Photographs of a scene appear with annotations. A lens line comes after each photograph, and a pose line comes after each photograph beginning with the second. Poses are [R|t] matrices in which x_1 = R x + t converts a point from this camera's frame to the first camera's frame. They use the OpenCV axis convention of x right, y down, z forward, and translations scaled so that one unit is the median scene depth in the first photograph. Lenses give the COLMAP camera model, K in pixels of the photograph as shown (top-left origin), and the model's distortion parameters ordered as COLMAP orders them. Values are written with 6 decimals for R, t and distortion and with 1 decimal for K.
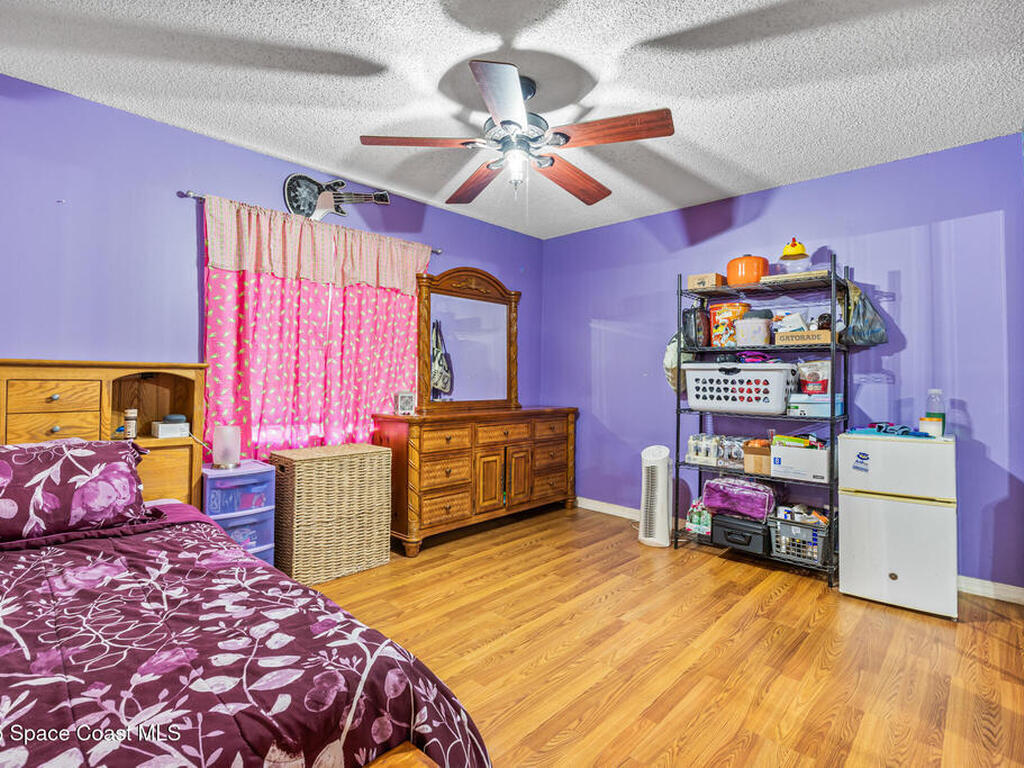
lens RADIAL K [[512.5, 0, 510.6], [0, 512.5, 379.9], [0, 0, 1]] dist [-0.014024, 0.000324]
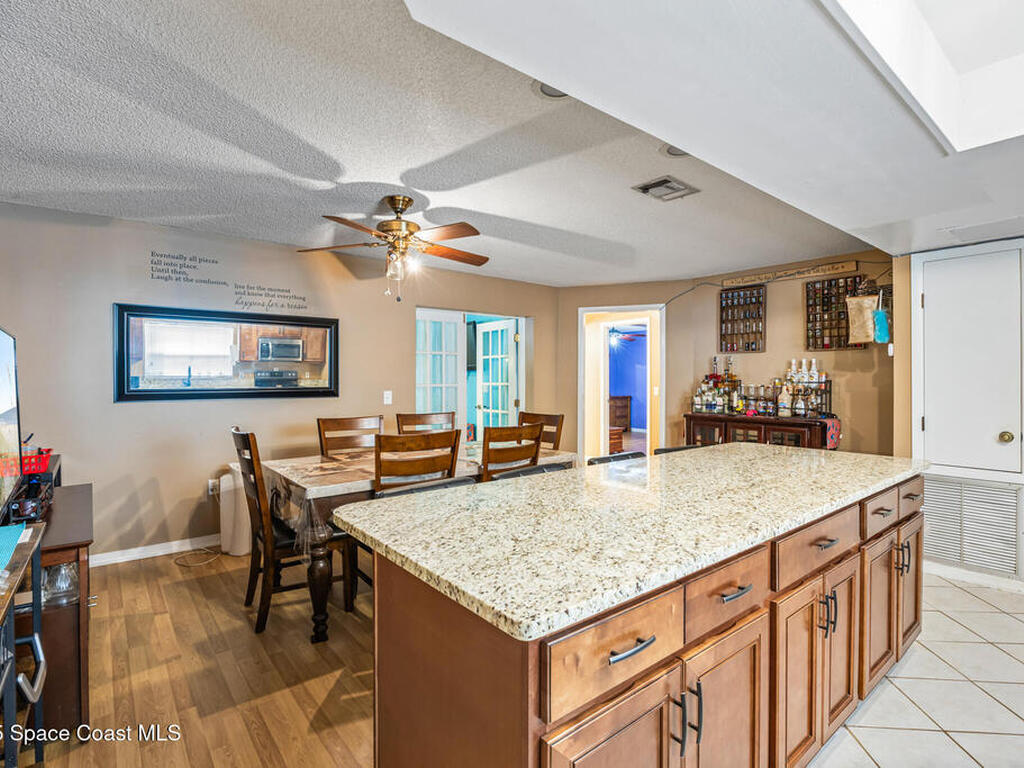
lens RADIAL K [[512.5, 0, 503.9], [0, 512.5, 381.7], [0, 0, 1]] dist [-0.014024, 0.000324]
pose [[0.989943, 0.002212, -0.141446, -0.160268], [-0.002680, 0.999992, -0.003116, -0.008236], [0.141438, 0.003463, 0.989941, -1.841780]]
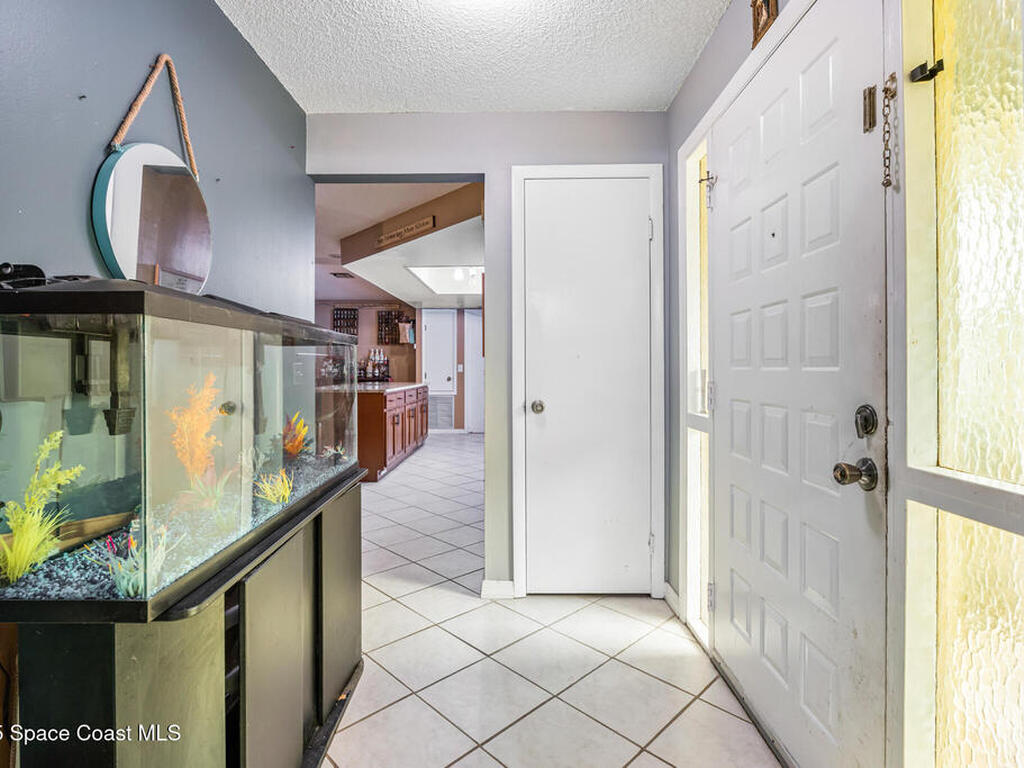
lens RADIAL K [[512.5, 0, 516.7], [0, 512.5, 374.4], [0, 0, 1]] dist [-0.014024, 0.000324]
pose [[0.731135, -0.004471, 0.682218, -0.701710], [0.001631, 0.999987, 0.004806, 0.034187], [-0.682230, -0.002402, 0.731133, -2.632187]]
